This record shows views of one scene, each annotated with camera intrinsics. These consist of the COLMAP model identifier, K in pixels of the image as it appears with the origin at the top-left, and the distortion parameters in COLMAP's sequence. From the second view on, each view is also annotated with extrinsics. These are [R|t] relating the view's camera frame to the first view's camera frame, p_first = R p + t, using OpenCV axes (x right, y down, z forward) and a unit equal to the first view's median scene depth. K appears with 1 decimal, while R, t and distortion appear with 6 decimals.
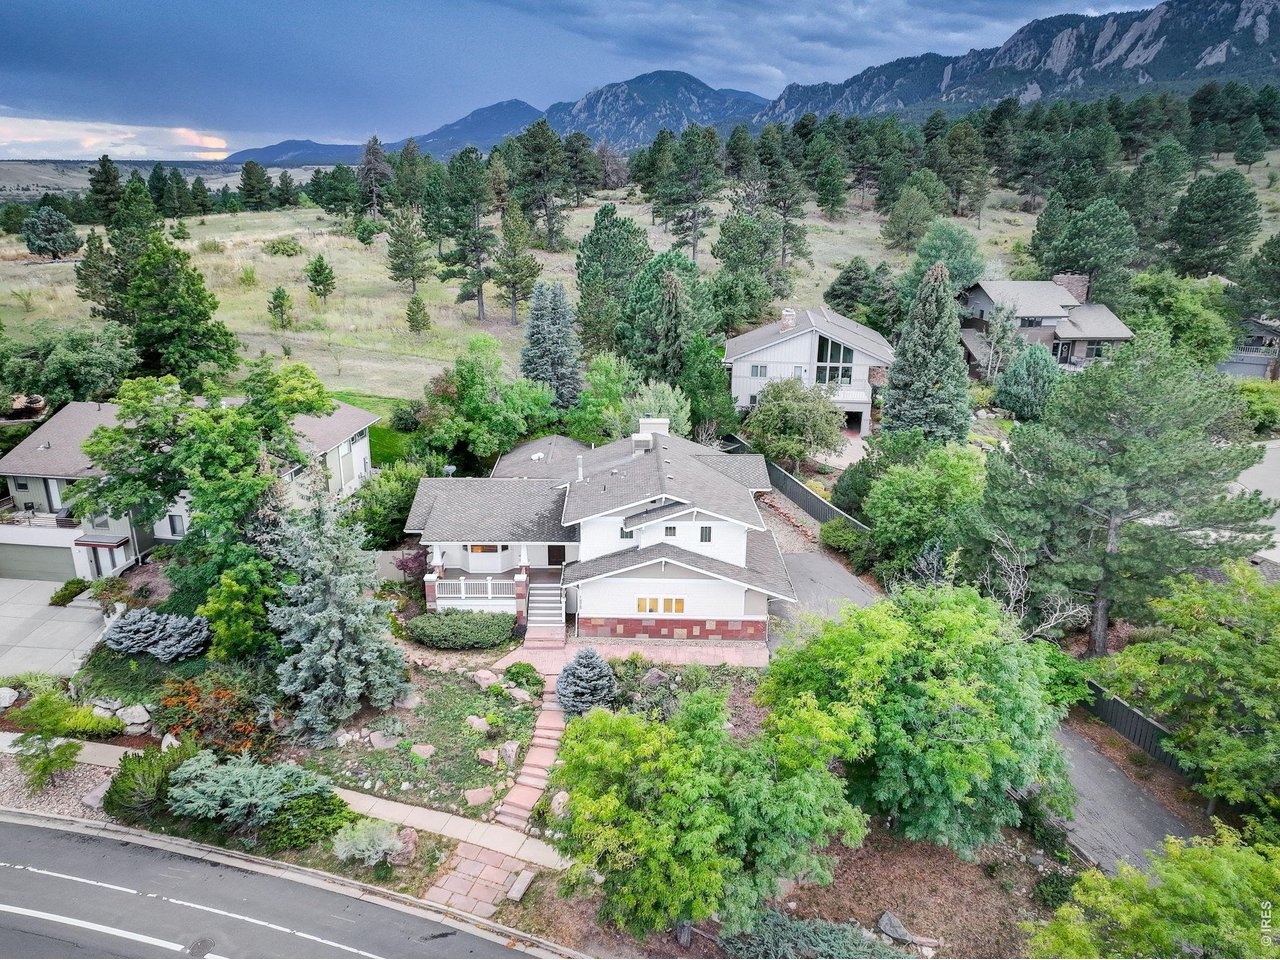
lens RADIAL K [[900.7, 0, 640.0], [0, 900.7, 480.0], [0, 0, 1]] dist [-0.001278, 0.025426]
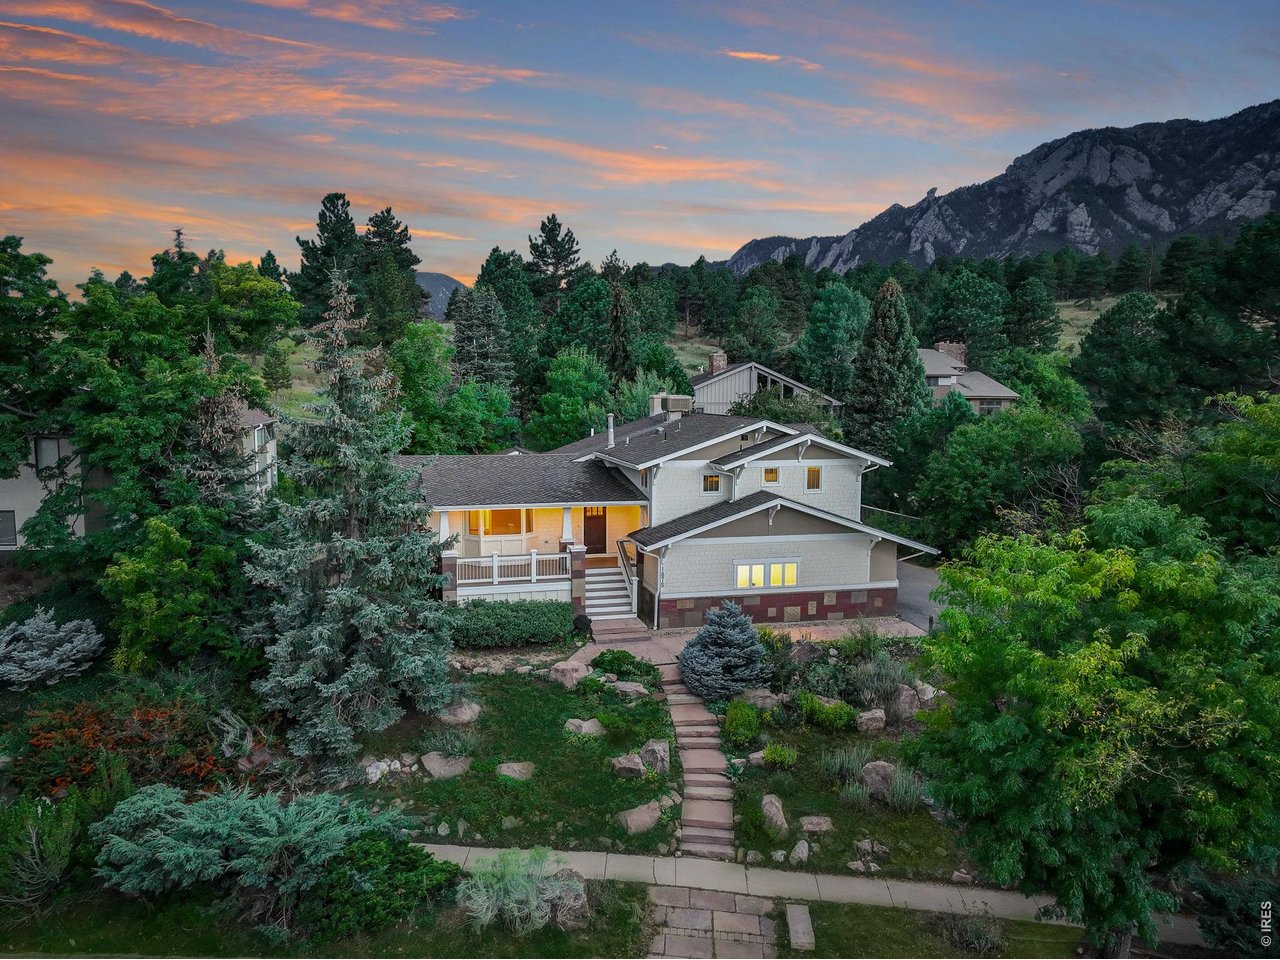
lens RADIAL K [[900.7, 0, 640.0], [0, 900.7, 480.0], [0, 0, 1]] dist [-0.001278, 0.025426]
pose [[0.967704, -0.029866, 0.250316, -0.297309], [0.079654, 0.978312, -0.191211, 0.222679], [-0.239176, 0.204975, 0.949094, 0.344308]]
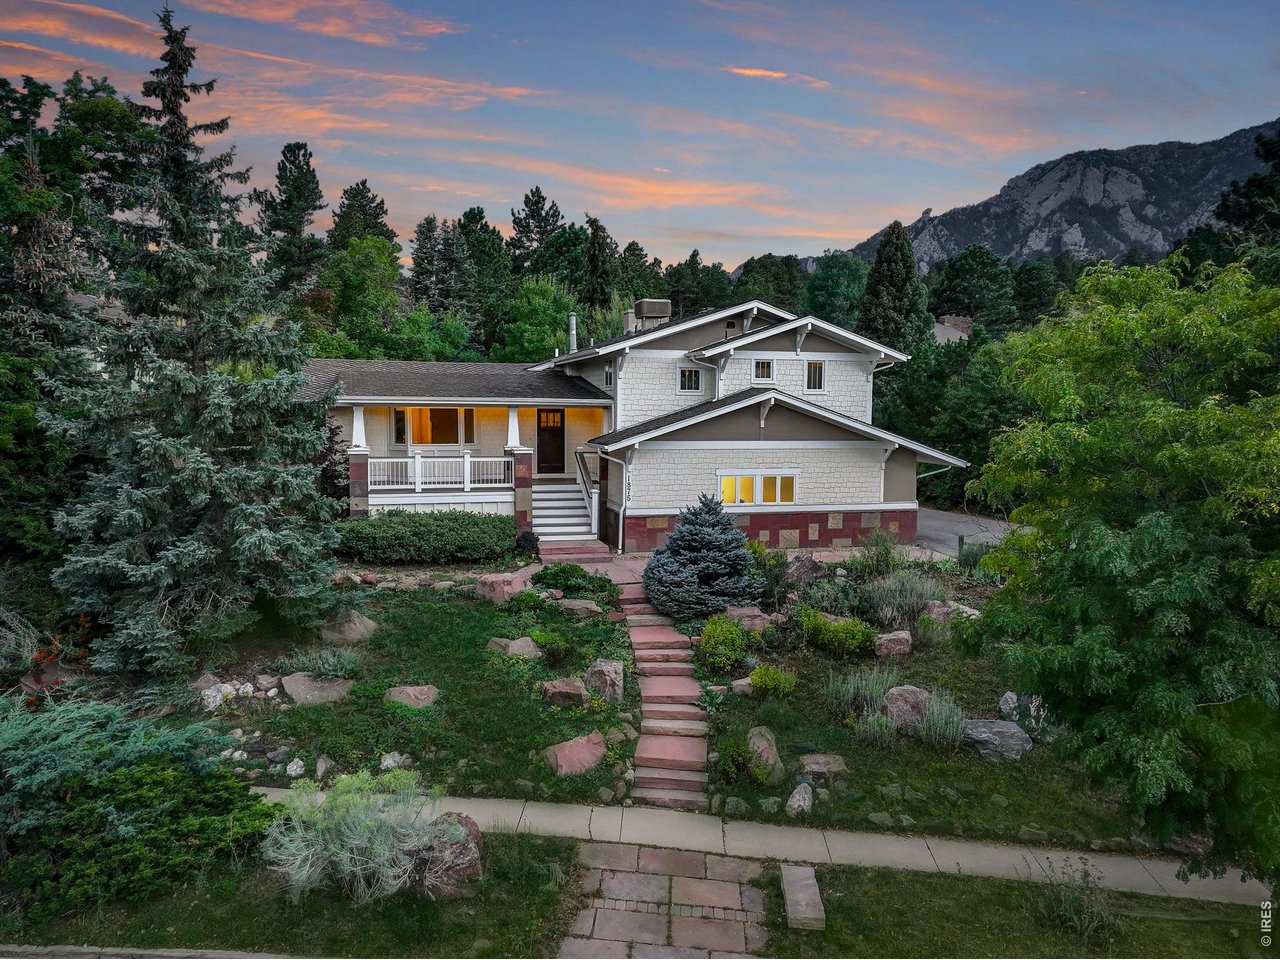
lens RADIAL K [[900.7, 0, 640.0], [0, 900.7, 480.0], [0, 0, 1]] dist [-0.001278, 0.025426]
pose [[0.966749, -0.022137, 0.254768, -0.235327], [0.077937, 0.974357, -0.211079, 0.288573], [-0.243562, 0.223916, 0.943684, 0.507379]]
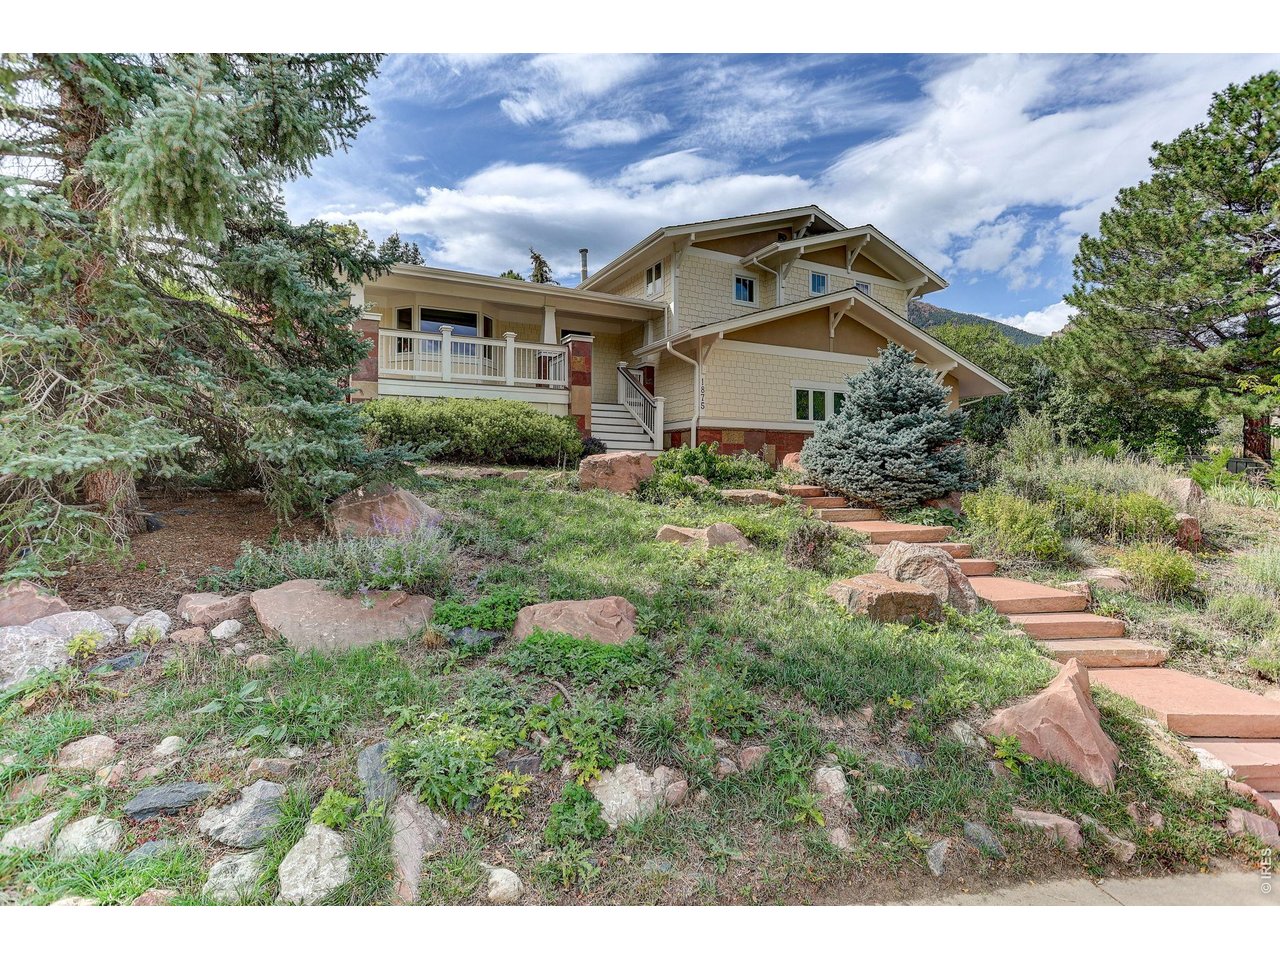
lens RADIAL K [[615.5, 0, 640.0], [0, 615.5, 480.0], [0, 0, 1]] dist [-0.001631, 0.000158]
pose [[0.892310, -0.008976, 0.451335, -0.280338], [0.138707, 0.956887, -0.255199, 0.296123], [-0.429586, 0.290320, 0.855085, 0.842803]]
